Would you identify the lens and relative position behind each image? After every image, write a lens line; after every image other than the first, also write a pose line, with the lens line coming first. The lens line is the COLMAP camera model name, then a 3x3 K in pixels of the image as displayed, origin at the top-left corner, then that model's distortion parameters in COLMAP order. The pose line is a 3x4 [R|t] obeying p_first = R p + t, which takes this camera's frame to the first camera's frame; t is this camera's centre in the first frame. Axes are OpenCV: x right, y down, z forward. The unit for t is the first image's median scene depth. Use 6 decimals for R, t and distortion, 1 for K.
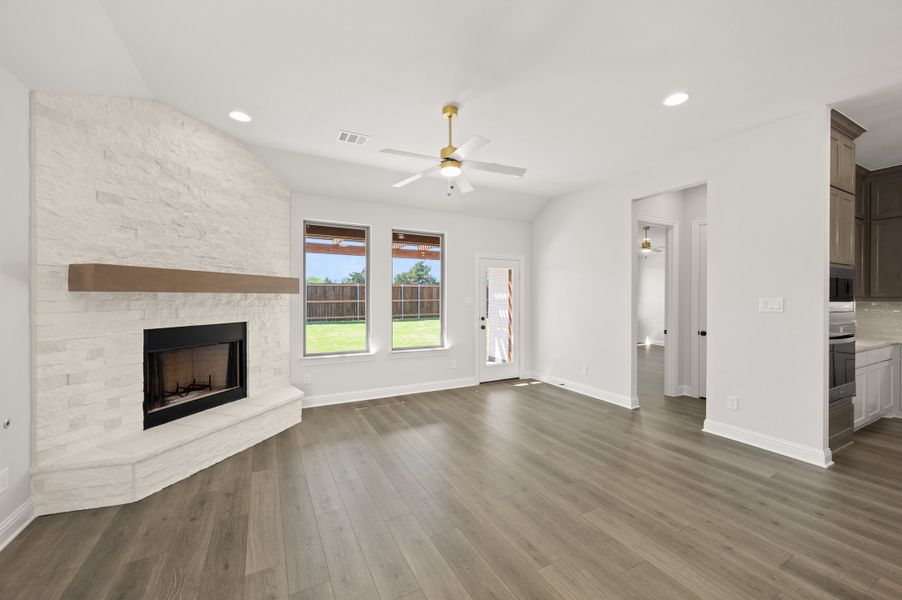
lens RADIAL K [[354.5, 0, 451.9], [0, 354.5, 298.8], [0, 0, 1]] dist [0.000464, -0.000272]
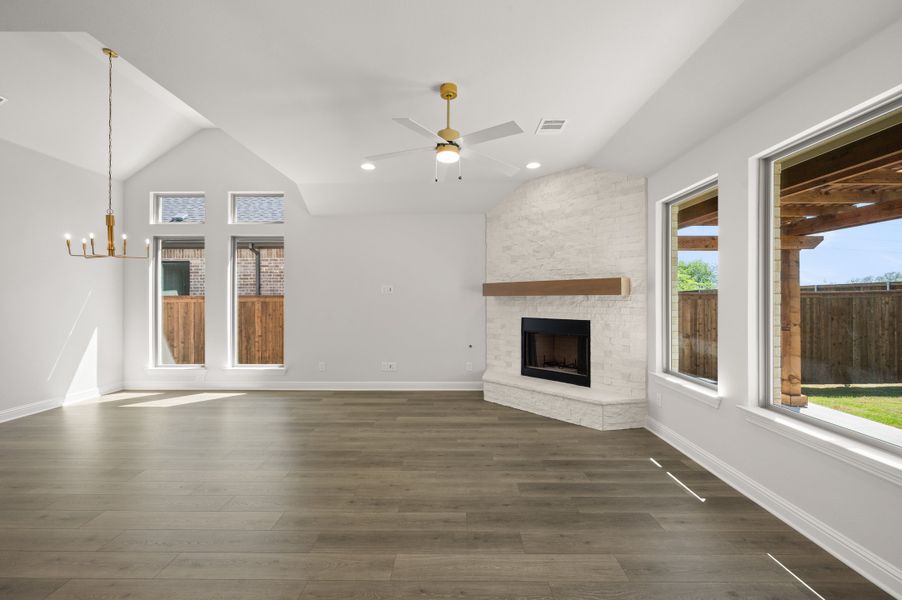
lens RADIAL K [[354.5, 0, 452.2], [0, 354.5, 298.2], [0, 0, 1]] dist [0.000464, -0.000272]
pose [[-0.478452, -0.003198, -0.878108, 0.661875], [-0.003756, 0.999992, -0.001595, -0.002970], [0.878106, 0.002535, -0.478460, 1.229628]]
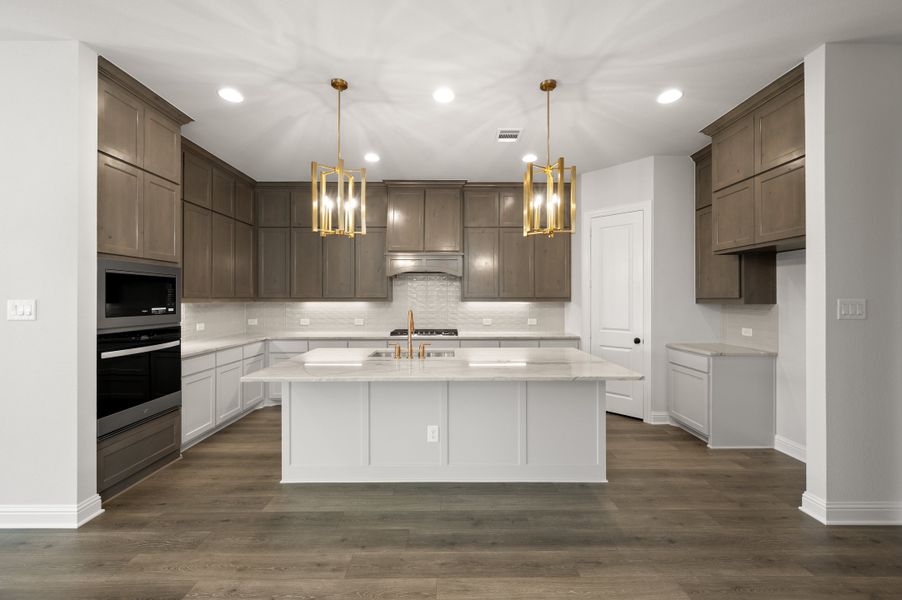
lens RADIAL K [[354.5, 0, 453.1], [0, 354.5, 298.4], [0, 0, 1]] dist [0.000464, -0.000272]
pose [[0.456758, -0.003538, 0.889584, 0.613925], [0.005610, 0.999984, 0.001097, -0.000548], [-0.889573, 0.004490, 0.456770, -0.035128]]
